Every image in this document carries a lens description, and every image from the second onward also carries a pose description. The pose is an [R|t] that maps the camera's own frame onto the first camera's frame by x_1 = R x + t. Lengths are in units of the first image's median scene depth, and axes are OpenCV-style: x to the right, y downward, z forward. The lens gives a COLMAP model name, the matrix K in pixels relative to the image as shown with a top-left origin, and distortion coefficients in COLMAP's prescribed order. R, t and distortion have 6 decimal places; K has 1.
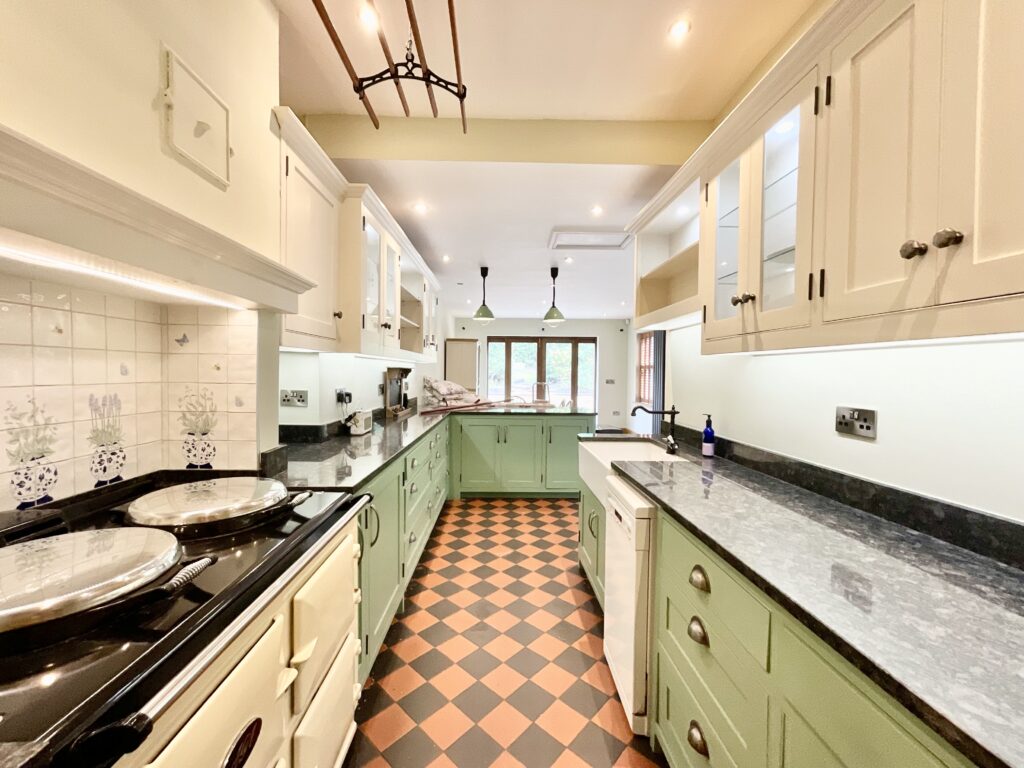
lens RADIAL K [[418.4, 0, 510.0], [0, 418.4, 380.6], [0, 0, 1]] dist [0.001996, 0.000511]
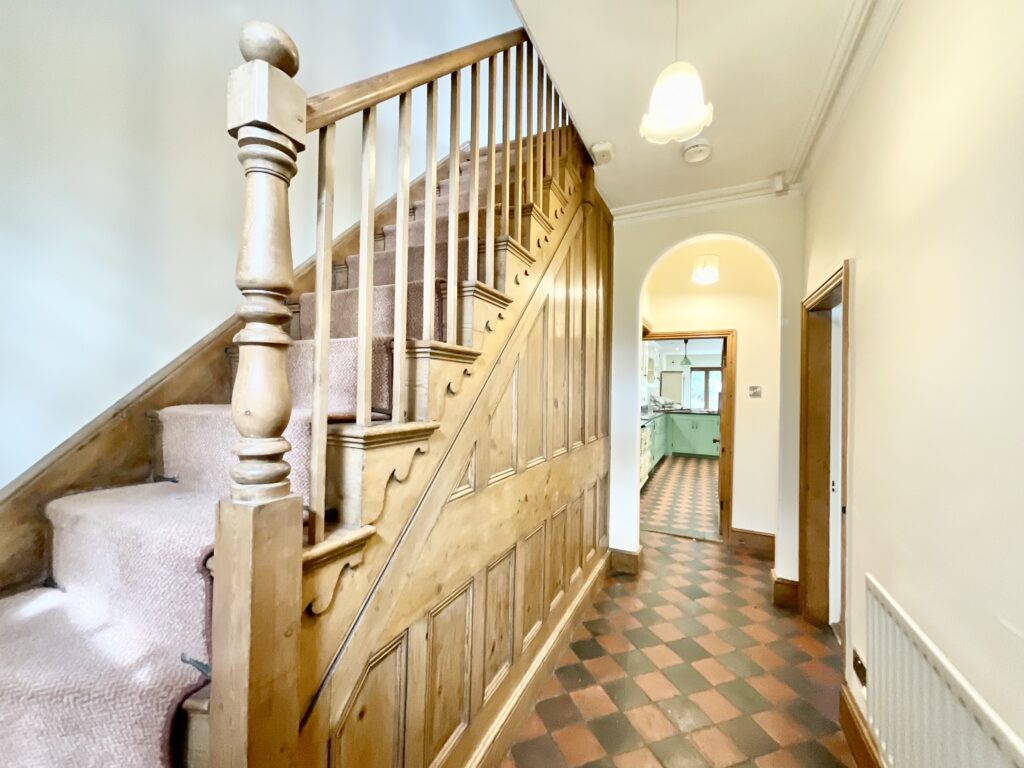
lens RADIAL K [[418.4, 0, 507.0], [0, 418.4, 382.6], [0, 0, 1]] dist [0.001996, 0.000511]
pose [[0.881550, -0.012555, -0.471924, 0.133140], [-0.005955, 0.999271, -0.037708, 0.013162], [0.472053, 0.036052, 0.880833, -1.136309]]
